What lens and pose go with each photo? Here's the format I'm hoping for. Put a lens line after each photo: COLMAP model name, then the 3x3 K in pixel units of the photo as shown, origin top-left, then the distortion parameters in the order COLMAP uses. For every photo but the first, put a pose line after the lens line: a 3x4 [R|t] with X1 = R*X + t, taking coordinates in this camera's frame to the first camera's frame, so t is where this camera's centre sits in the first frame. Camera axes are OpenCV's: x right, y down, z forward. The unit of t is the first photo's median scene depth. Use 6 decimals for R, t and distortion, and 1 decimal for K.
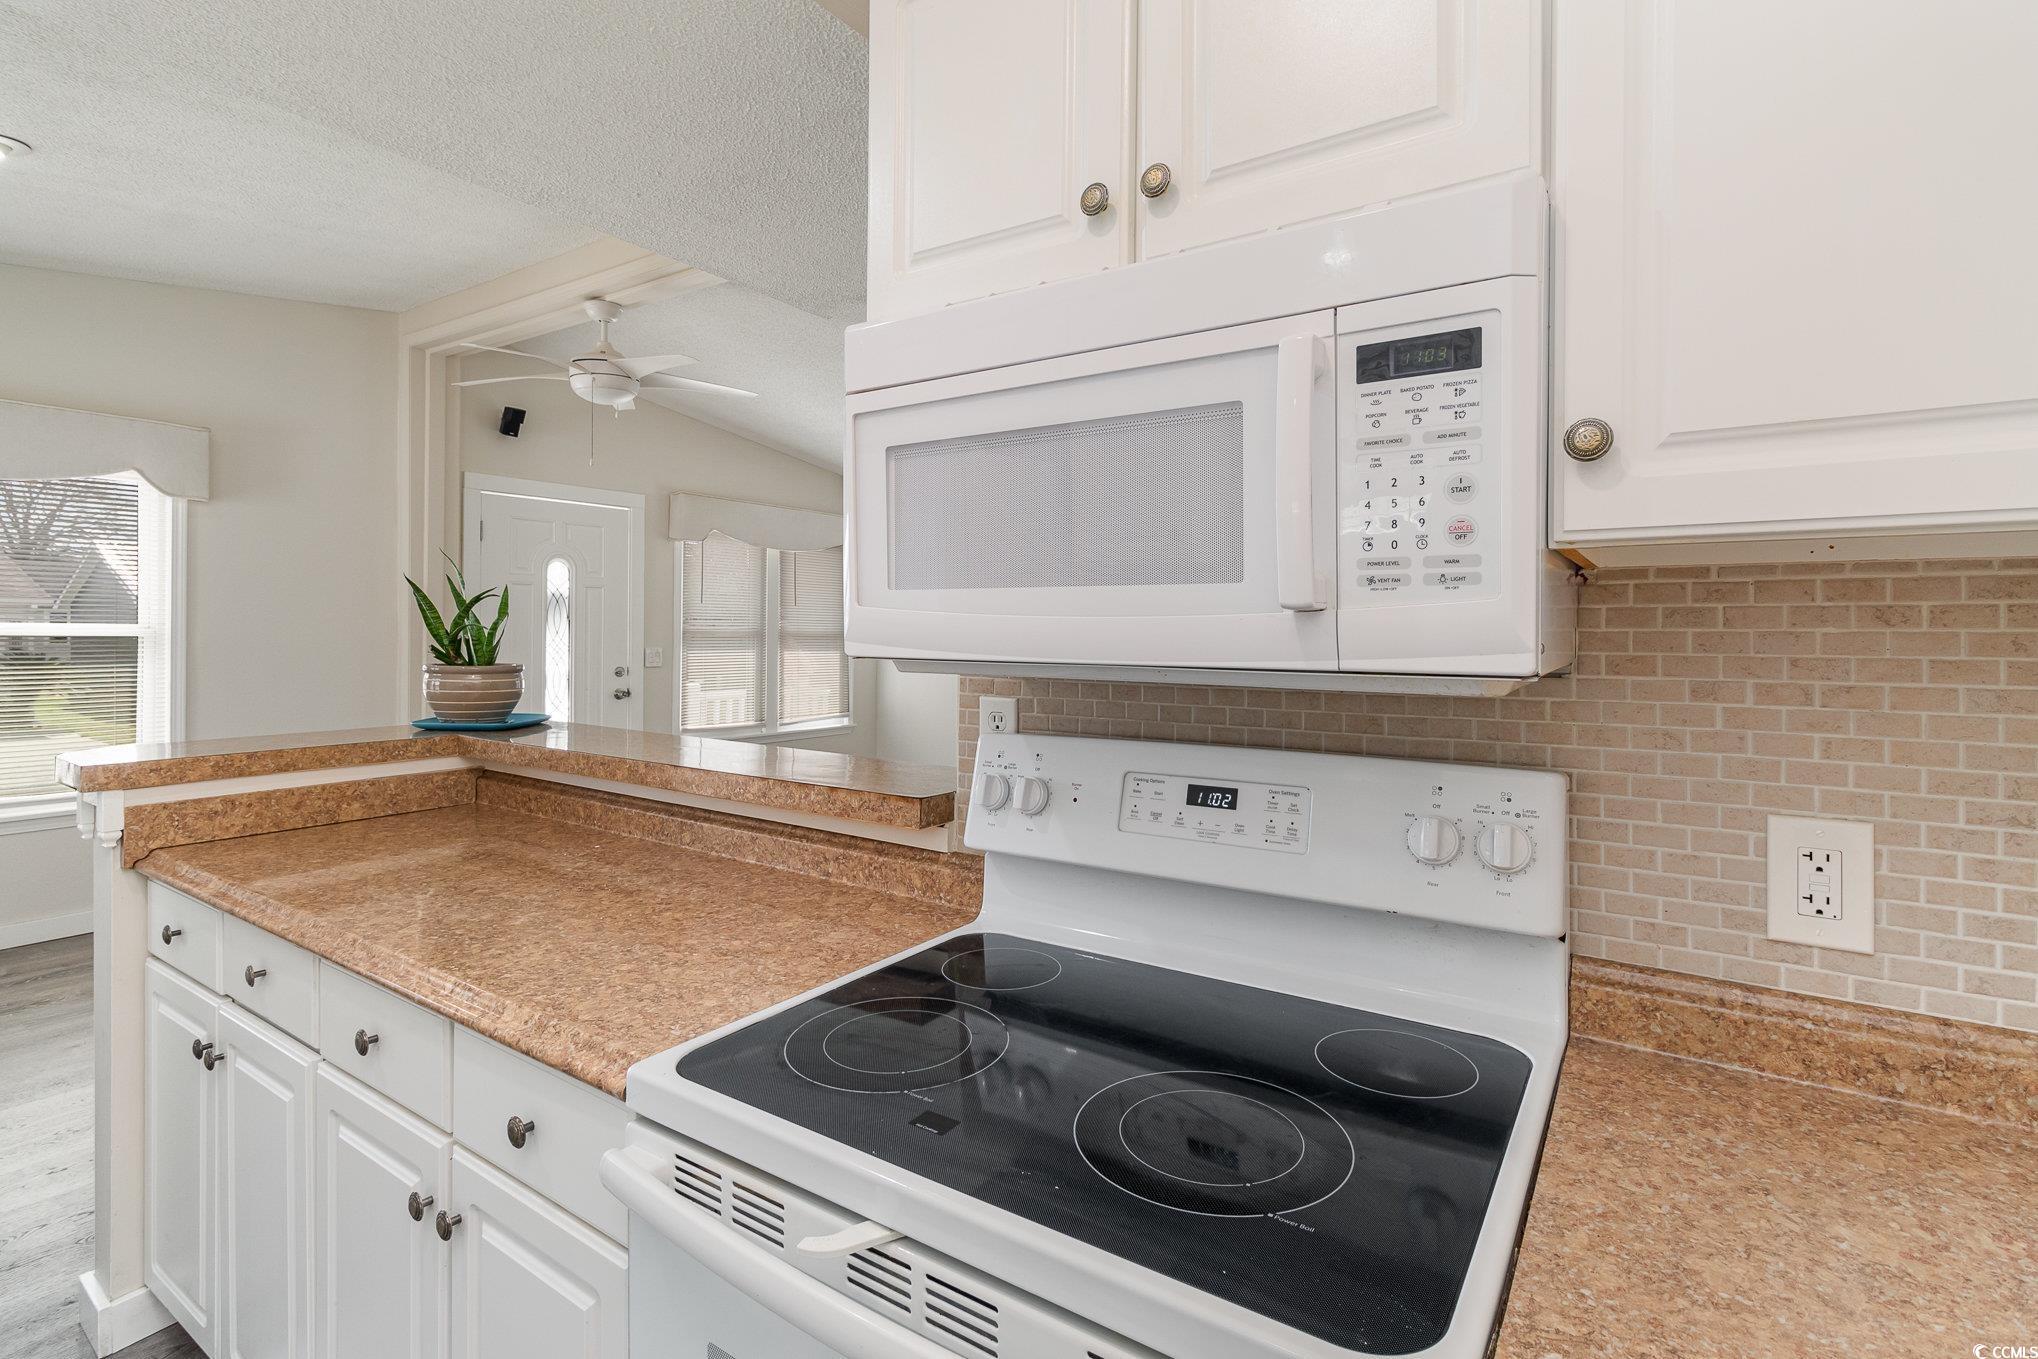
lens RADIAL K [[967.5, 0, 1041.2], [0, 967.5, 626.4], [0, 0, 1]] dist [-0.010995, 0.000951]
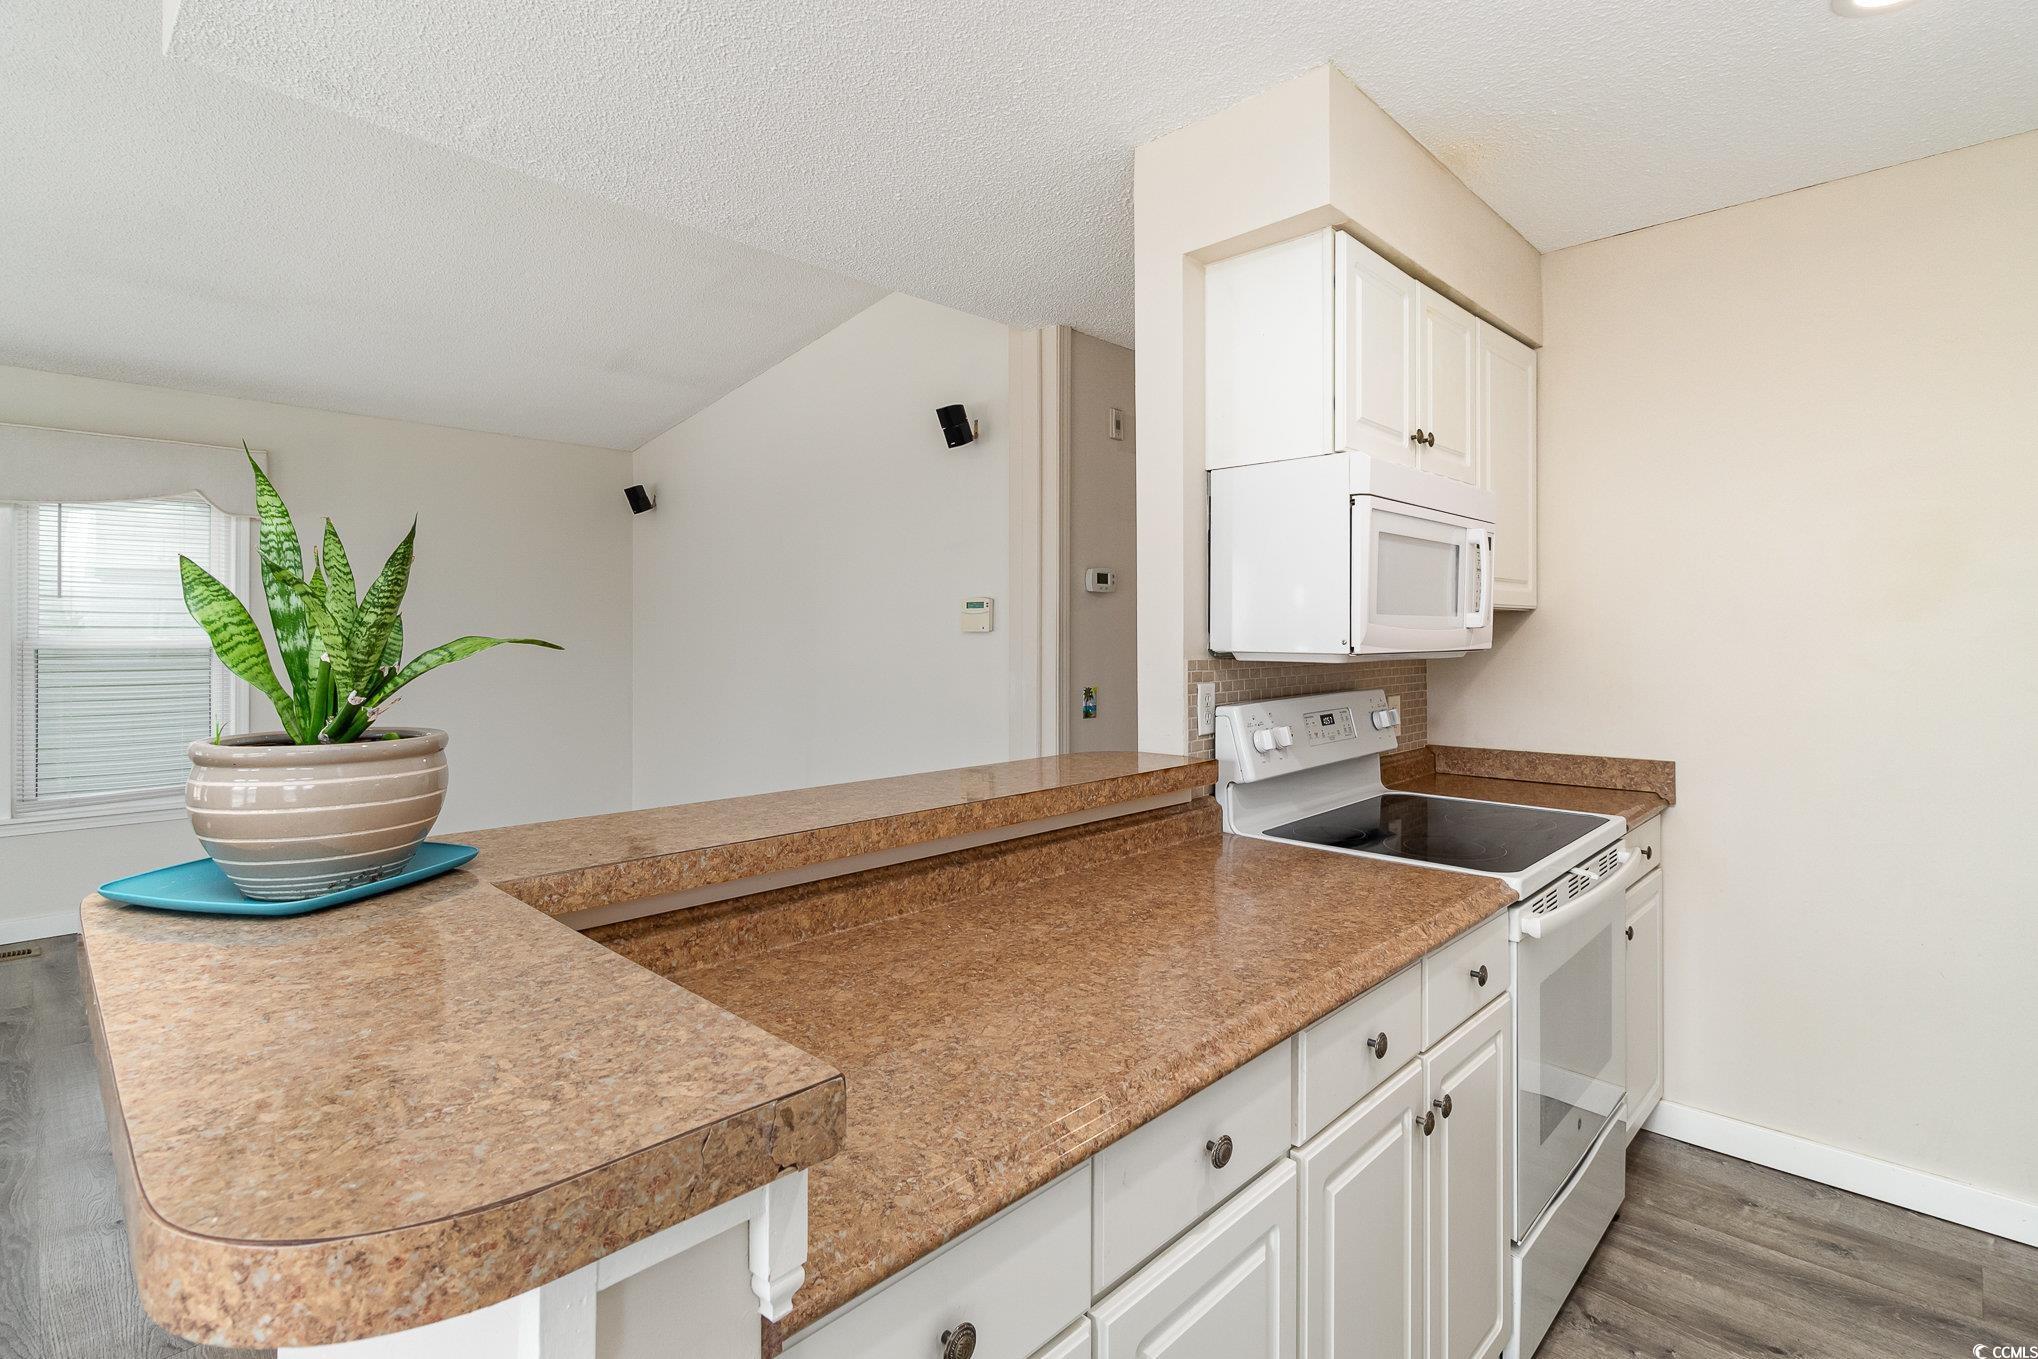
lens RADIAL K [[967.5, 0, 1043.8], [0, 967.5, 633.4], [0, 0, 1]] dist [-0.010995, 0.000951]
pose [[0.177378, -0.010477, 0.984087, -1.276947], [-0.000493, 0.999942, 0.010735, -0.013073], [-0.984143, -0.002389, 0.177362, 0.842103]]
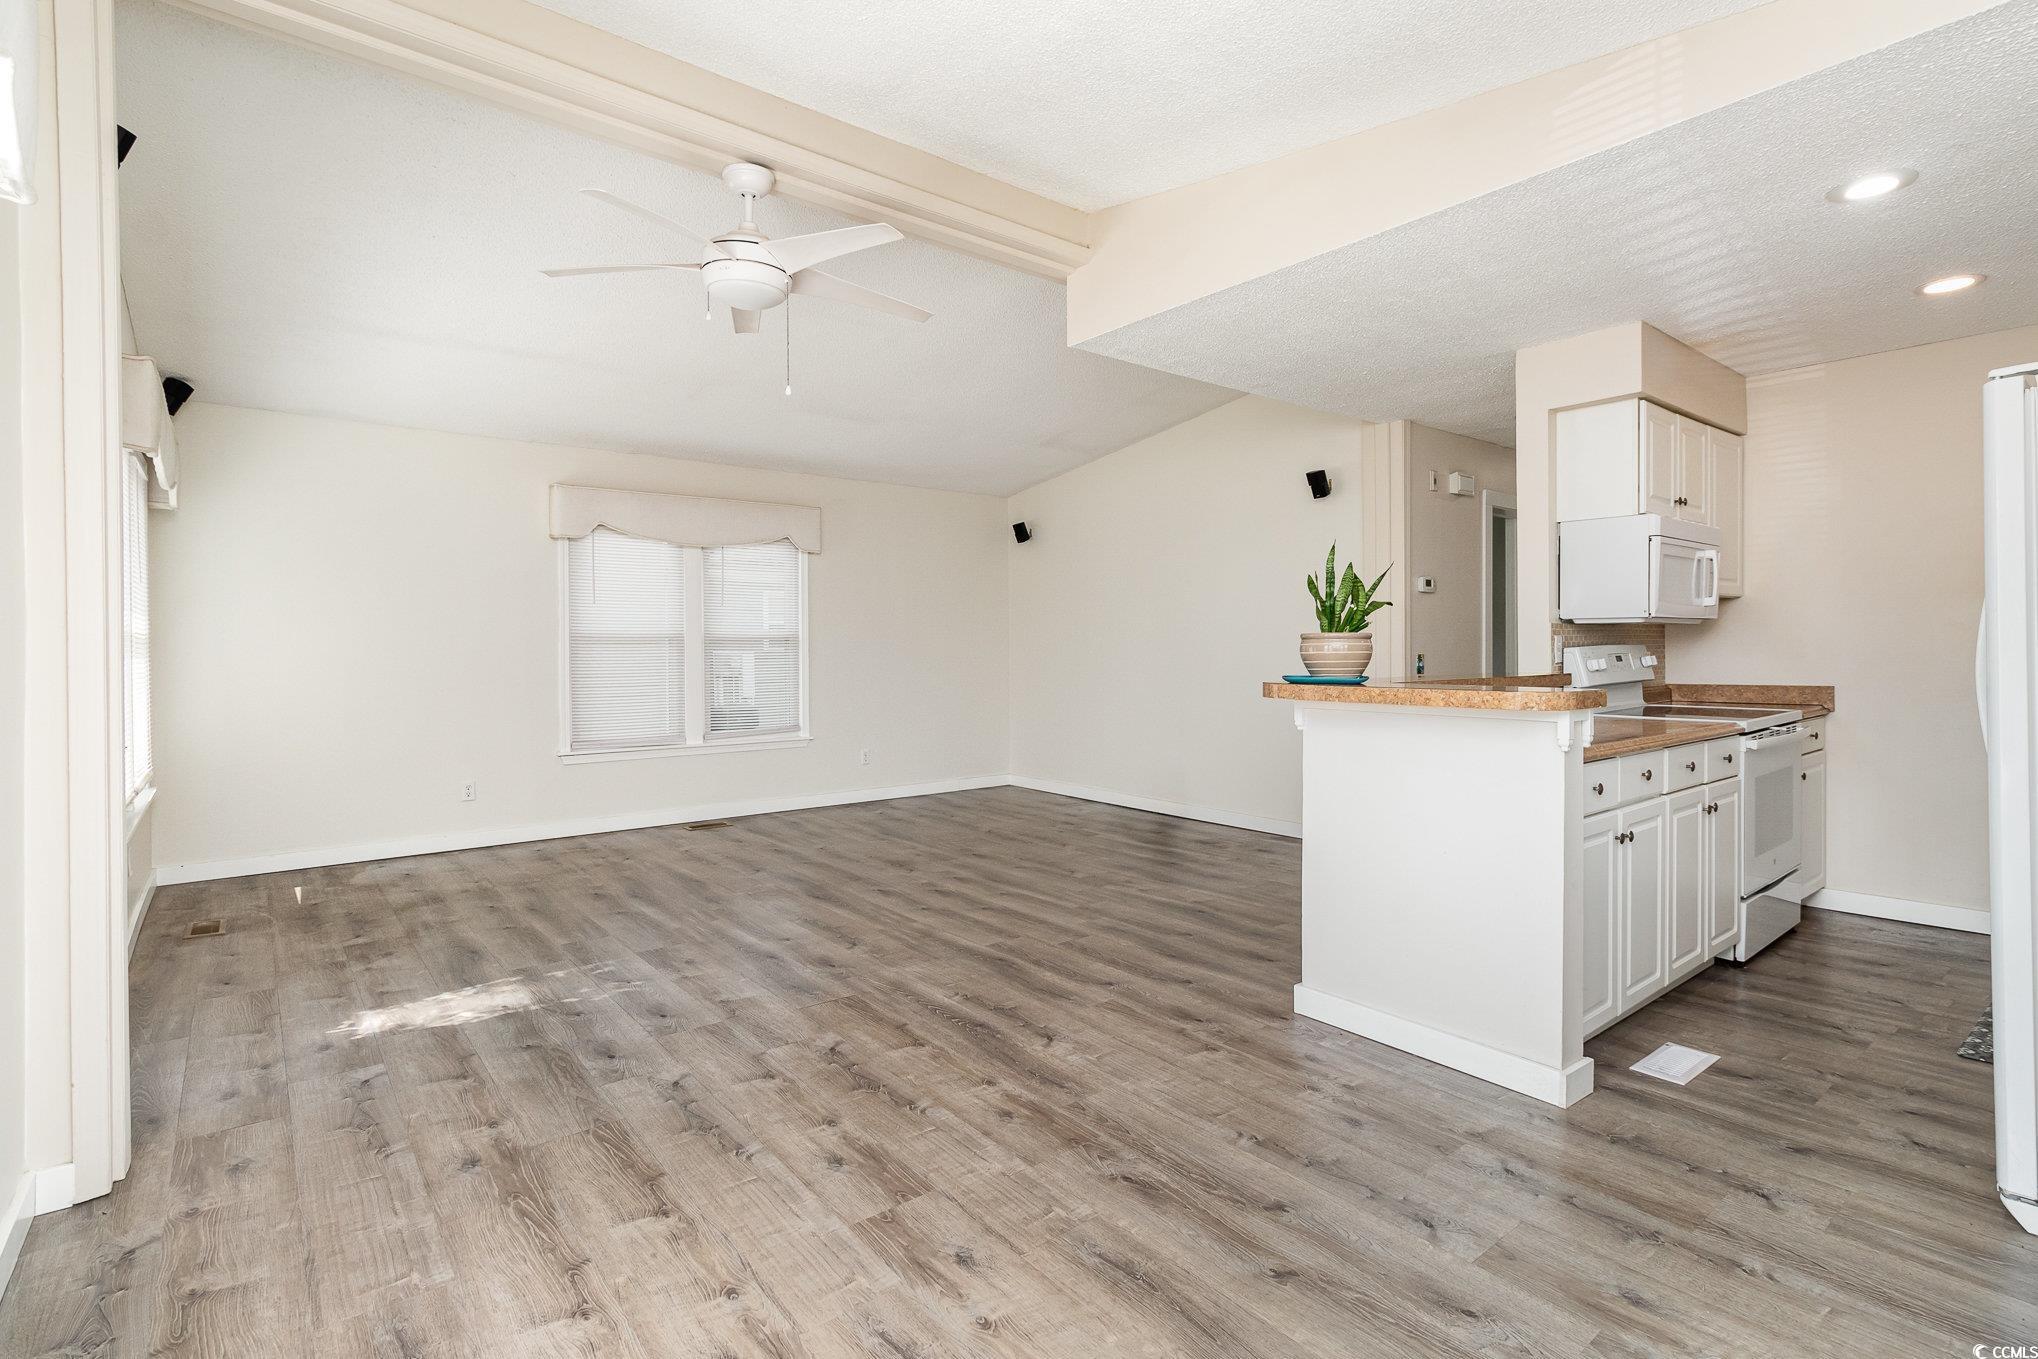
lens RADIAL K [[967.5, 0, 1019.6], [0, 967.5, 661.0], [0, 0, 1]] dist [-0.010995, 0.000951]
pose [[0.310691, -0.025824, 0.950160, -2.606240], [0.007985, 0.999667, 0.024558, 0.056007], [-0.950477, -0.000042, 0.310794, 1.356586]]
